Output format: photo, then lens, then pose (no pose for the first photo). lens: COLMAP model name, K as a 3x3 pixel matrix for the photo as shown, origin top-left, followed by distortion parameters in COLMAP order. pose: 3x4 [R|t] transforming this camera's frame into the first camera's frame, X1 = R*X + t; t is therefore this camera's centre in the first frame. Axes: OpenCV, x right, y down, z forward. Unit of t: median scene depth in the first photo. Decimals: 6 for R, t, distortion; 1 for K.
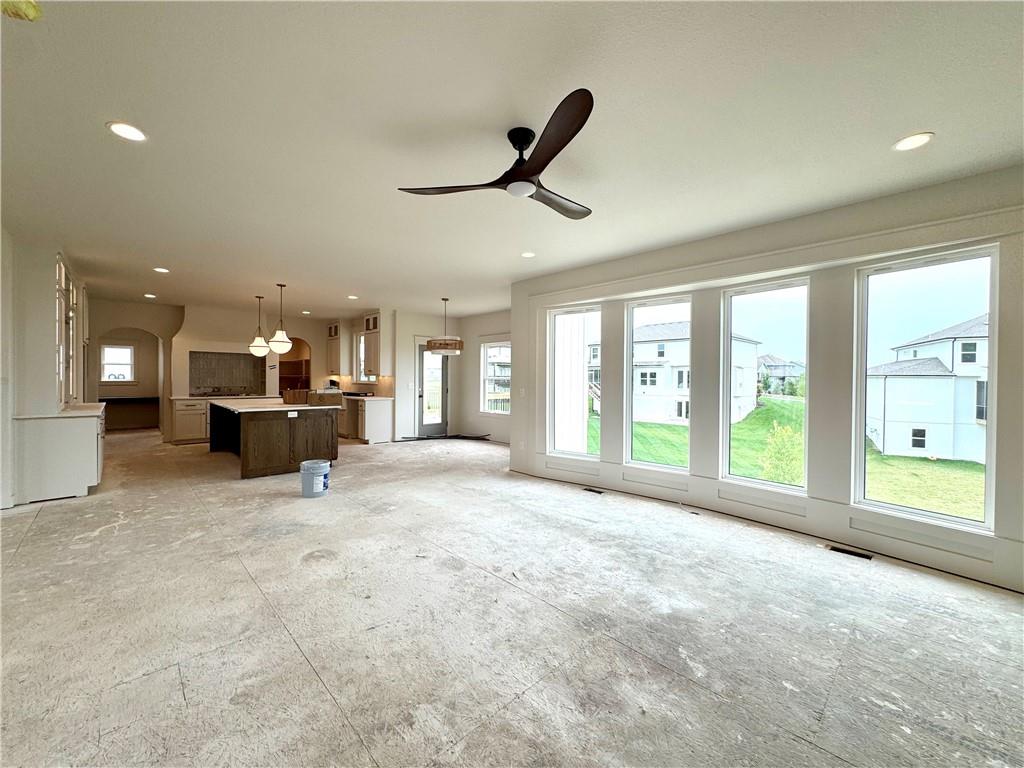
lens RADIAL K [[409.7, 0, 512.0], [0, 409.7, 384.0], [0, 0, 1]] dist [-0.002217, -0.000002]
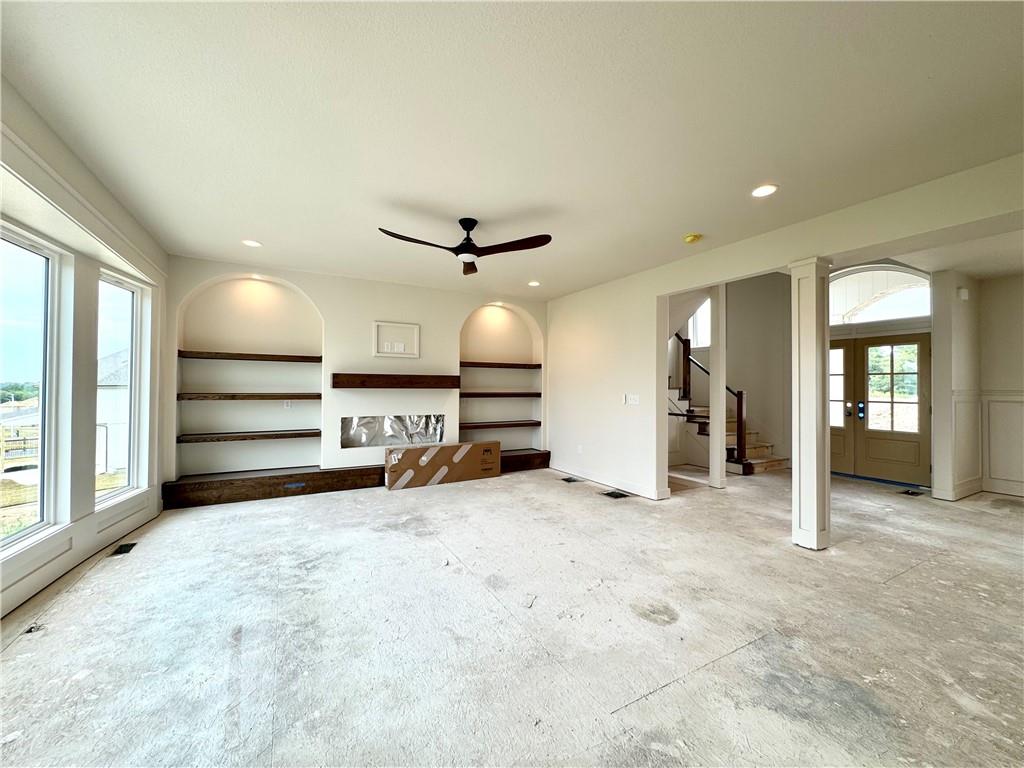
lens RADIAL K [[409.7, 0, 512.0], [0, 409.7, 384.0], [0, 0, 1]] dist [-0.002217, -0.000002]
pose [[-0.965406, -0.011848, 0.260483, -0.383455], [-0.010150, 0.999918, 0.007862, -0.021733], [-0.260555, 0.004946, -0.965446, 1.747659]]
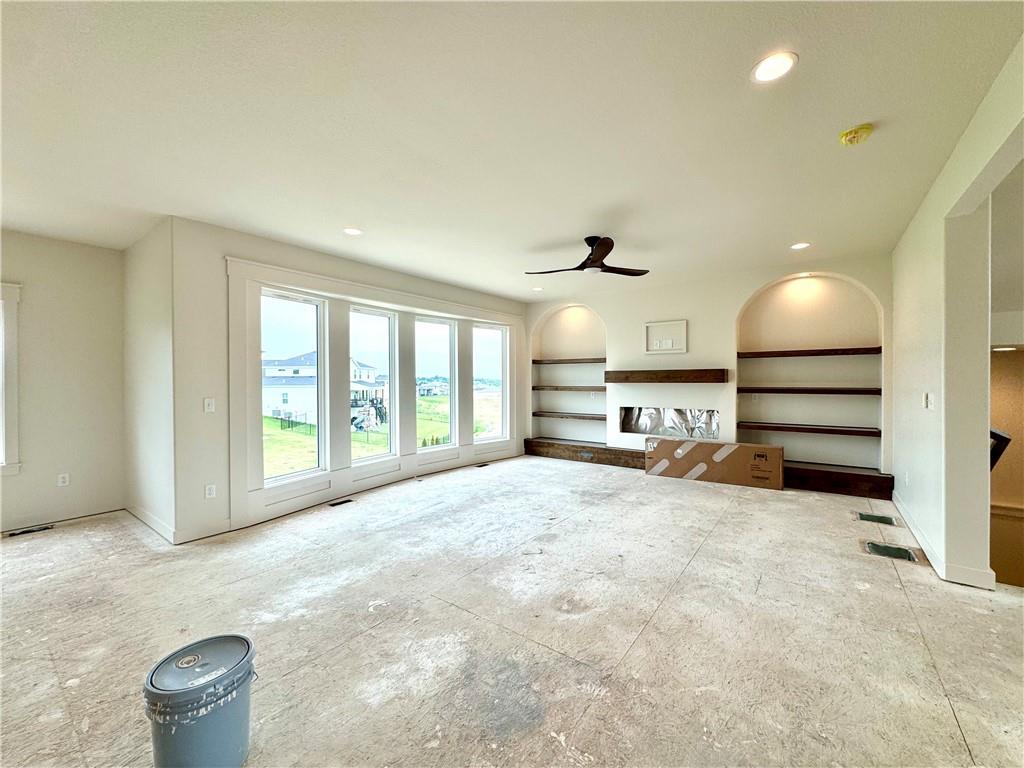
lens RADIAL K [[409.7, 0, 512.0], [0, 409.7, 384.0], [0, 0, 1]] dist [-0.002217, -0.000002]
pose [[-0.160403, -0.017566, 0.986895, -1.187074], [0.017599, 0.999632, 0.020653, -0.029371], [-0.986895, 0.020681, -0.160035, 1.178930]]
